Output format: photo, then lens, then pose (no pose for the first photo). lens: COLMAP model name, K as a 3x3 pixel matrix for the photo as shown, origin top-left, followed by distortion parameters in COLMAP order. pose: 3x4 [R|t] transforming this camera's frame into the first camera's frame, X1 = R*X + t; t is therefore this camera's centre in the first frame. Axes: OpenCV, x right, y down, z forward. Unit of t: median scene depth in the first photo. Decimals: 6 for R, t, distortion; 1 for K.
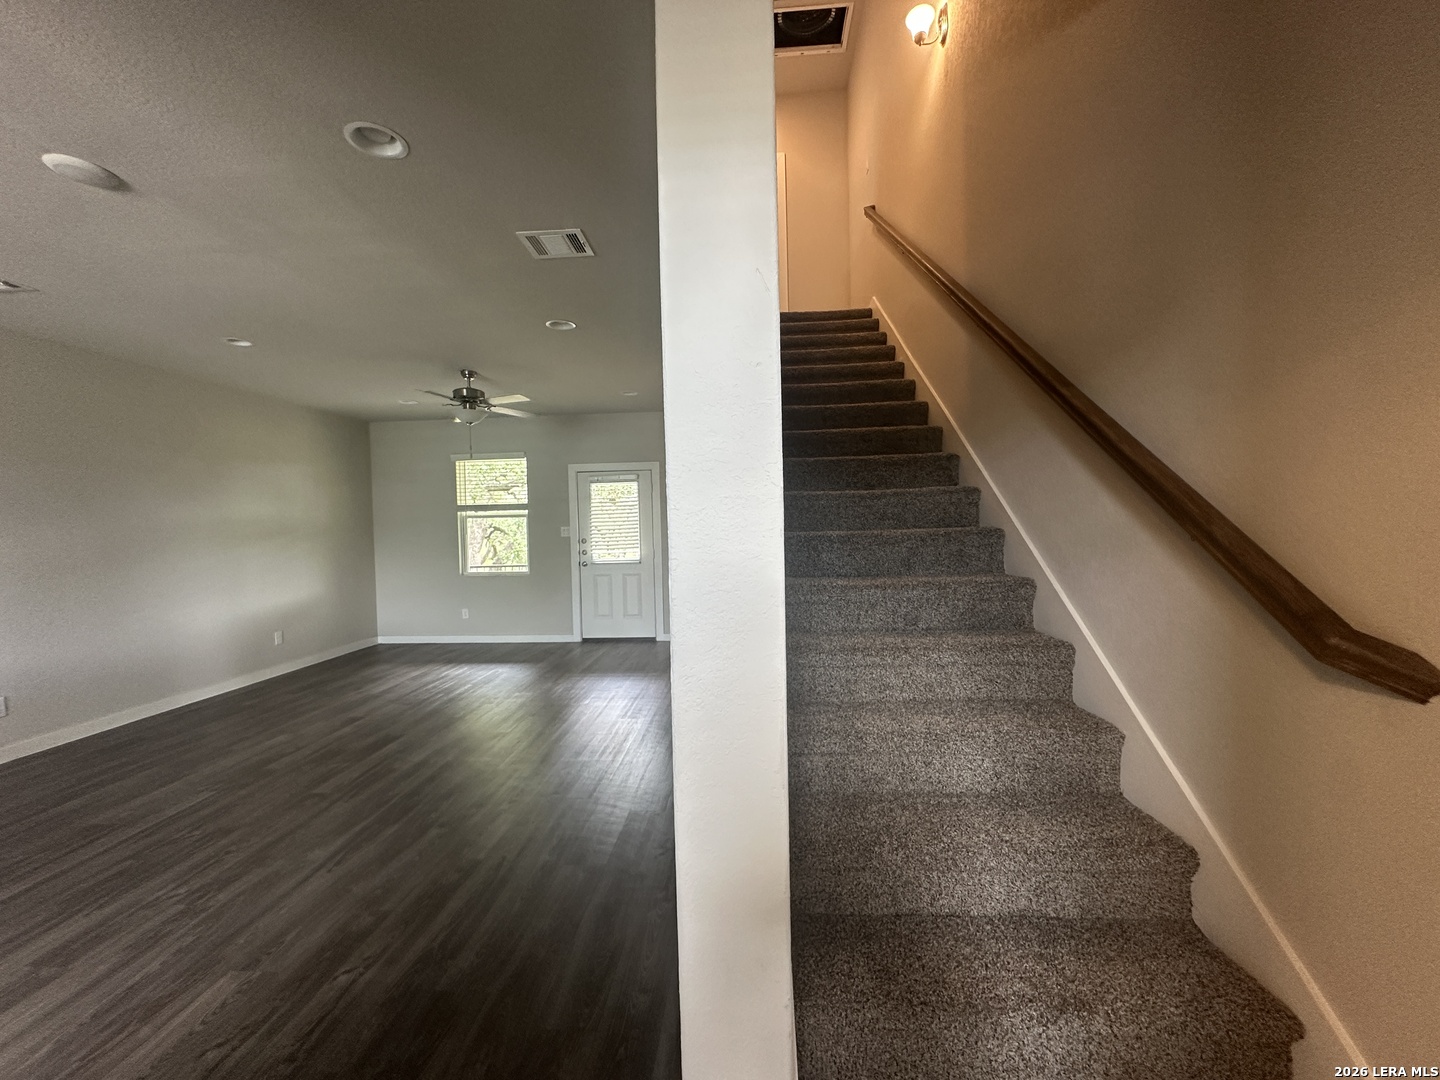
lens RADIAL K [[579.6, 0, 716.4], [0, 579.6, 535.5], [0, 0, 1]] dist [-0.003804, 0.000335]
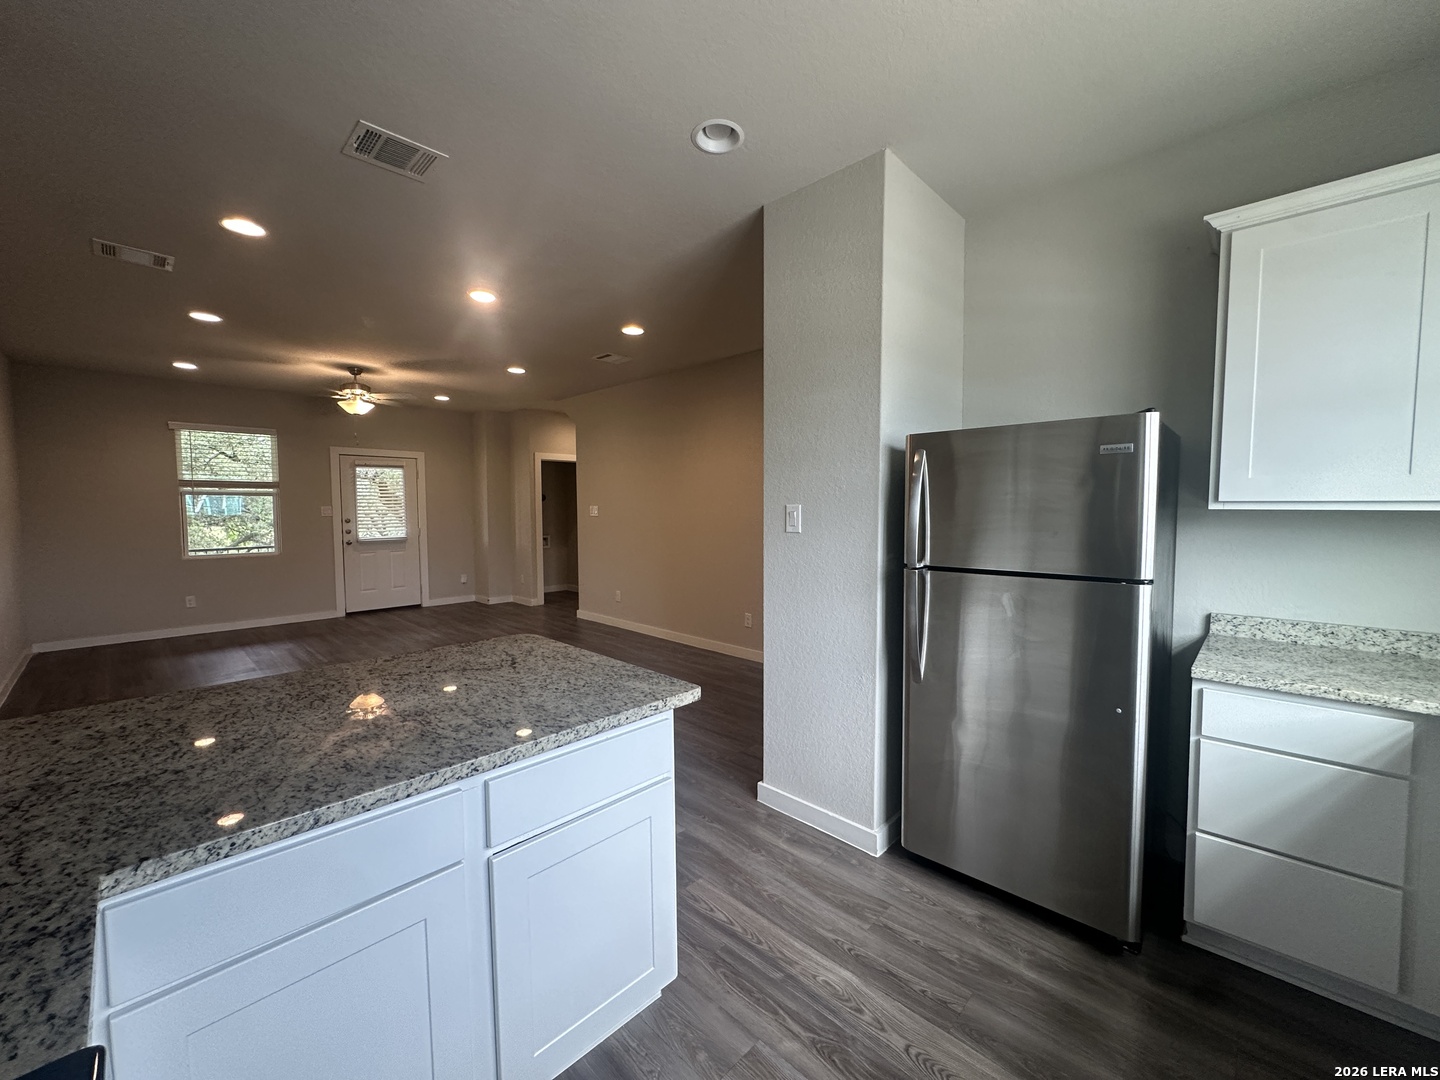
lens RADIAL K [[579.6, 0, 717.2], [0, 579.6, 541.3], [0, 0, 1]] dist [-0.003804, 0.000335]
pose [[0.647234, -0.023300, 0.761935, -0.599105], [0.000931, 0.999556, 0.029776, 0.016188], [-0.762291, -0.018563, 0.646968, -0.198211]]
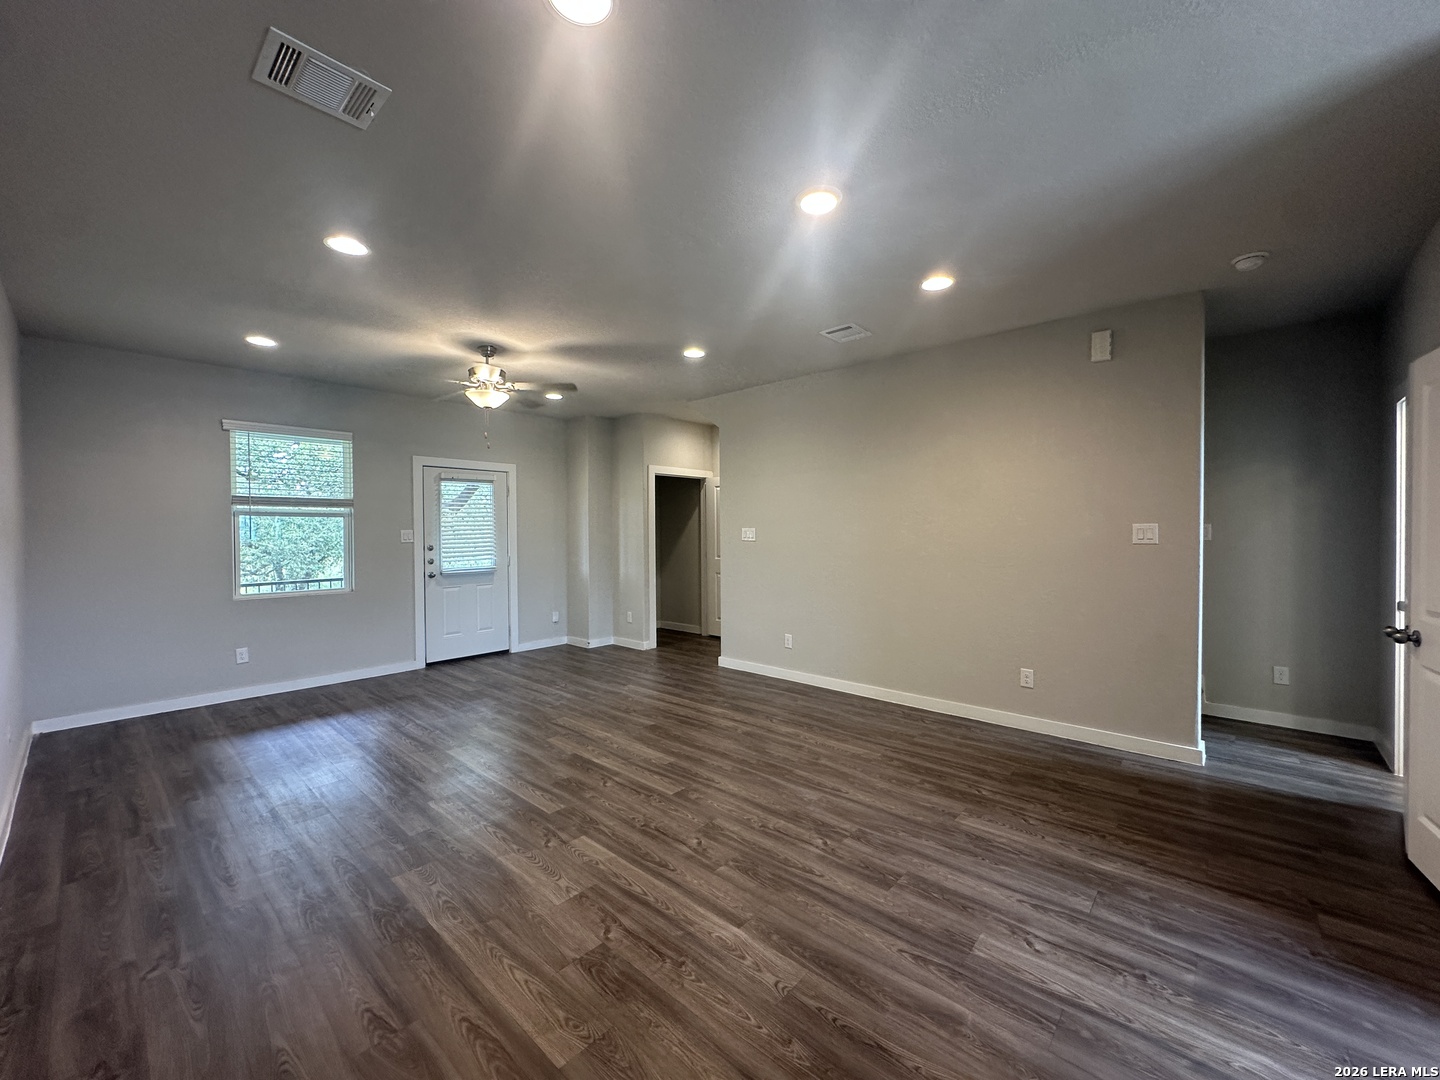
lens RADIAL K [[579.6, 0, 717.0], [0, 579.6, 541.8], [0, 0, 1]] dist [-0.003804, 0.000335]
pose [[0.620786, 0.005001, 0.783964, -0.635154], [0.005206, 0.999931, -0.010501, 0.011904], [-0.783963, 0.010600, 0.620718, 0.143677]]
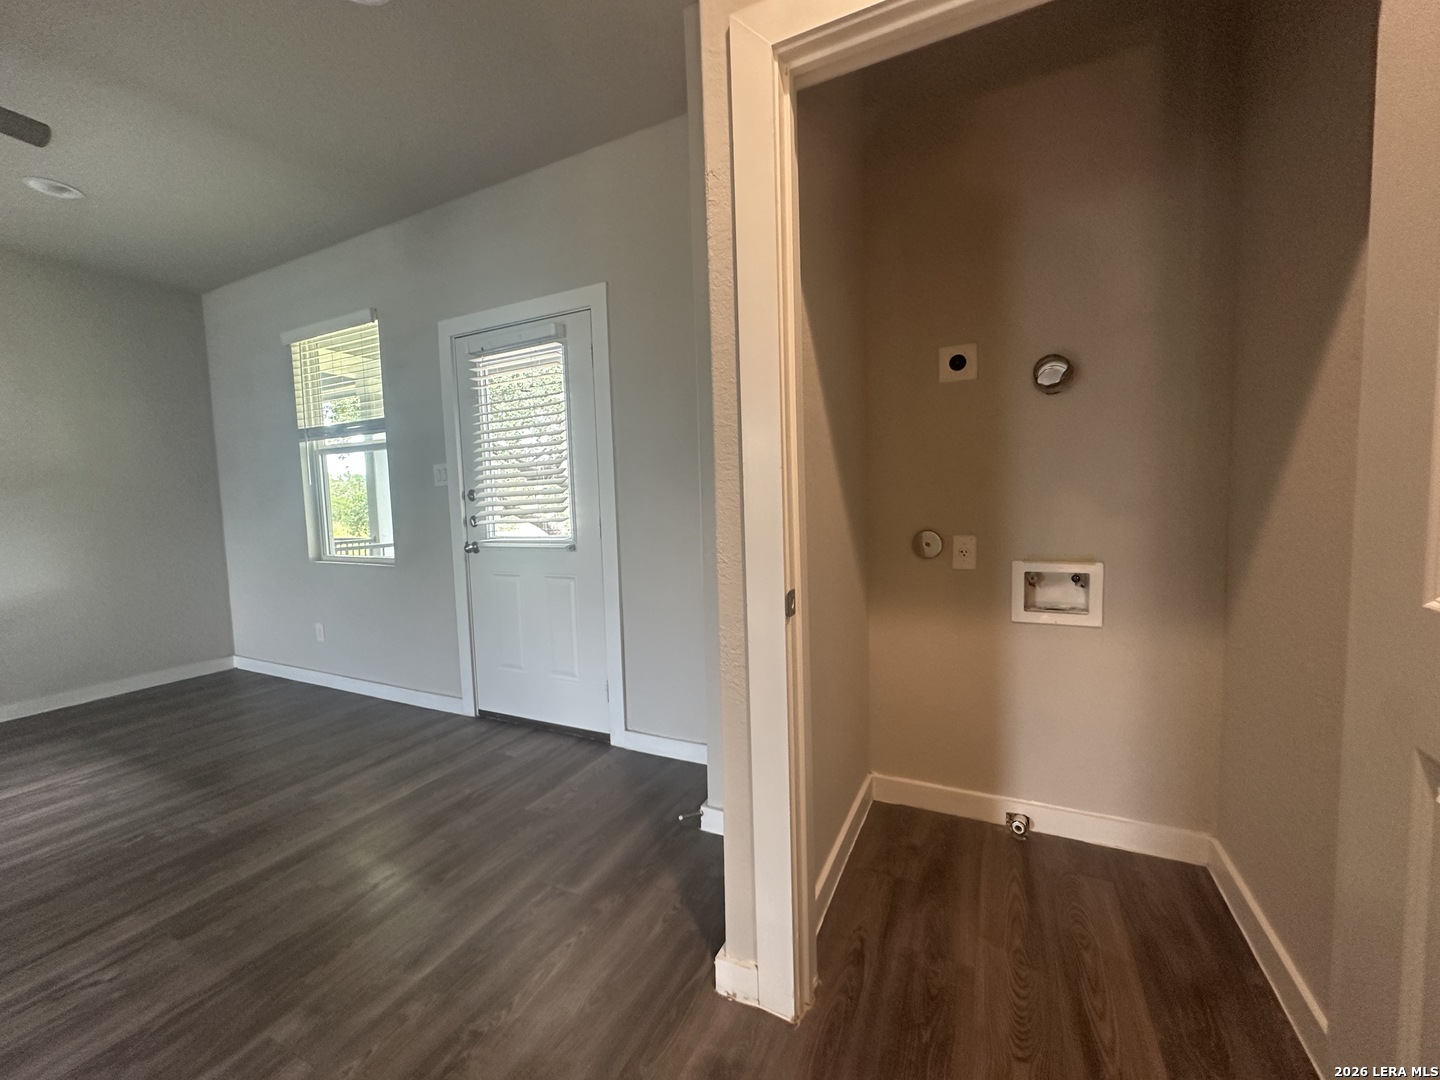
lens RADIAL K [[579.6, 0, 727.8], [0, 579.6, 533.6], [0, 0, 1]] dist [-0.003804, 0.000335]
pose [[0.927874, 0.019904, -0.372362, 0.117005], [0.000634, 0.998489, 0.054952, 0.014401], [0.372893, -0.051224, 0.926459, 0.664068]]
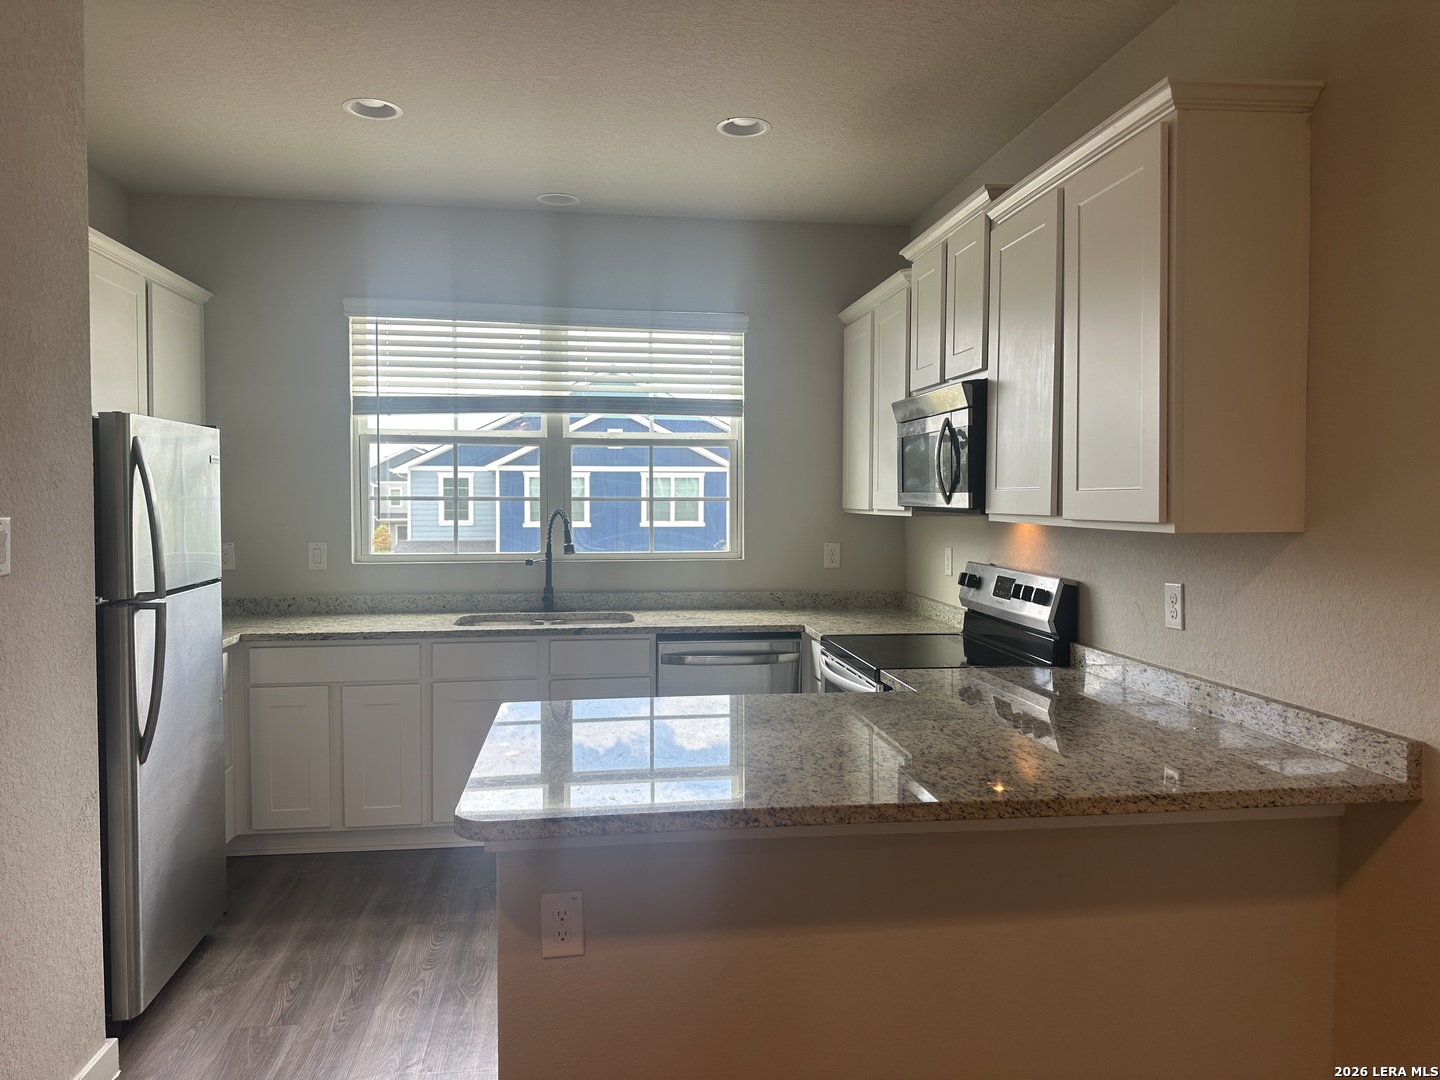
lens RADIAL K [[1012.8, 0, 718.5], [0, 1012.8, 530.2], [0, 0, 1]] dist [0.044620, -0.000684]
pose [[-0.980603, 0.030967, -0.193544, -0.437642], [0.020573, 0.998248, 0.055483, -0.004701], [0.194923, 0.050425, -0.979521, 0.342819]]
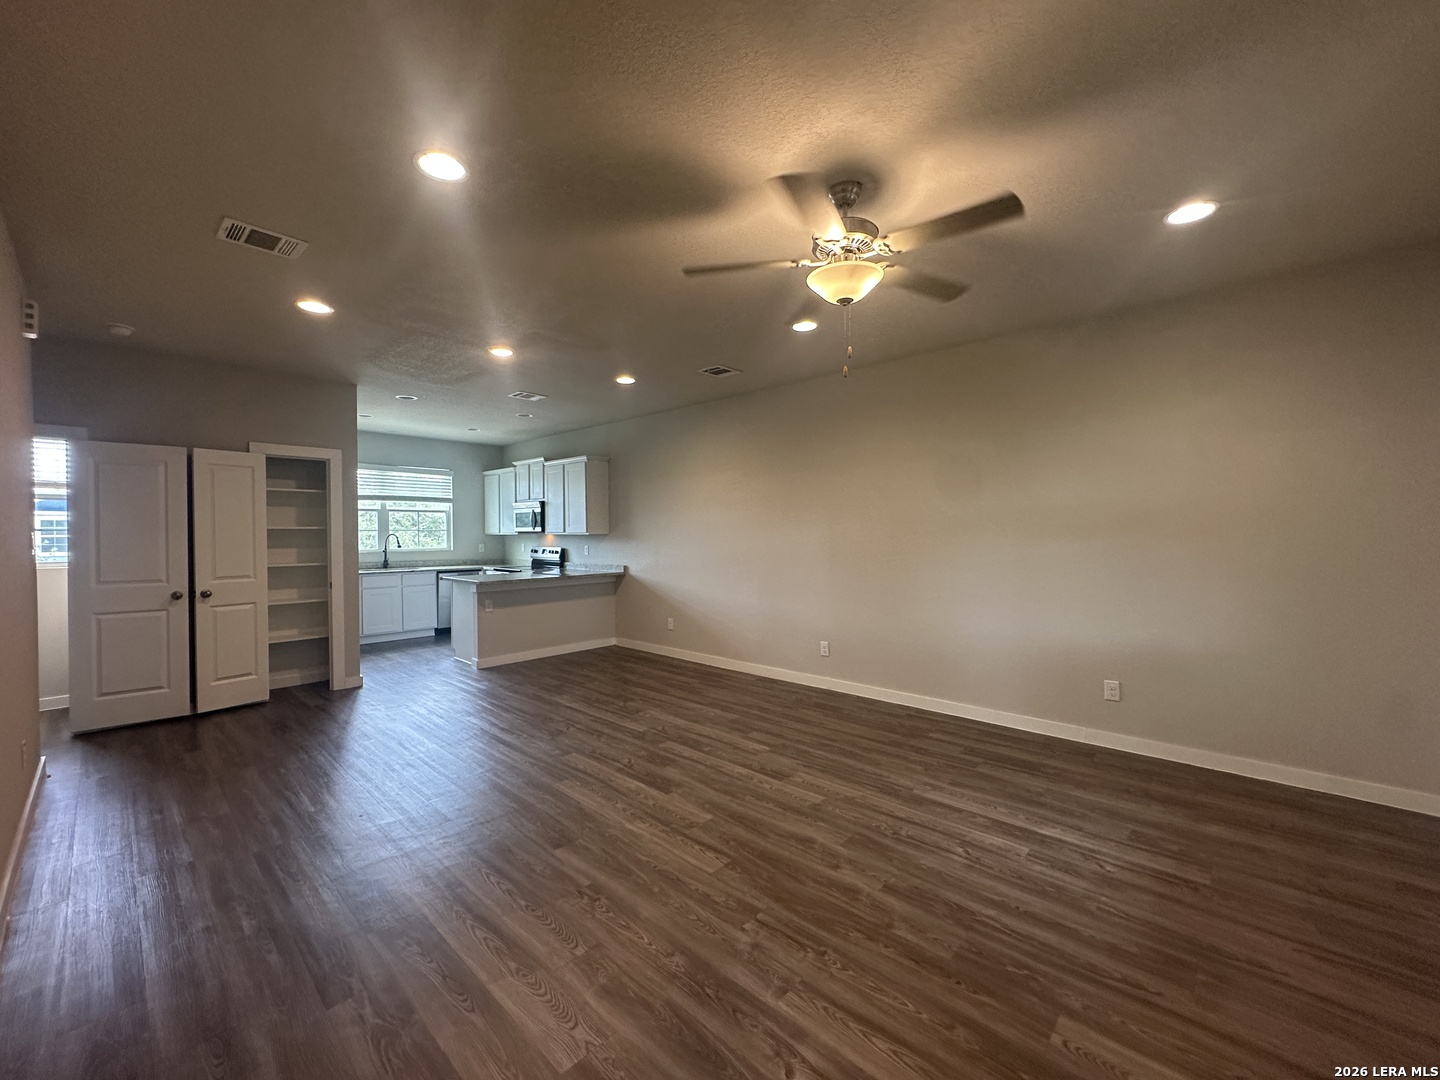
lens RADIAL K [[579.6, 0, 715.9], [0, 579.6, 531.8], [0, 0, 1]] dist [-0.003804, 0.000335]
pose [[-0.633169, 0.029312, -0.773458, 0.006547], [0.008061, 0.999478, 0.031278, -0.017582], [0.773971, 0.013570, -0.633075, 0.874127]]
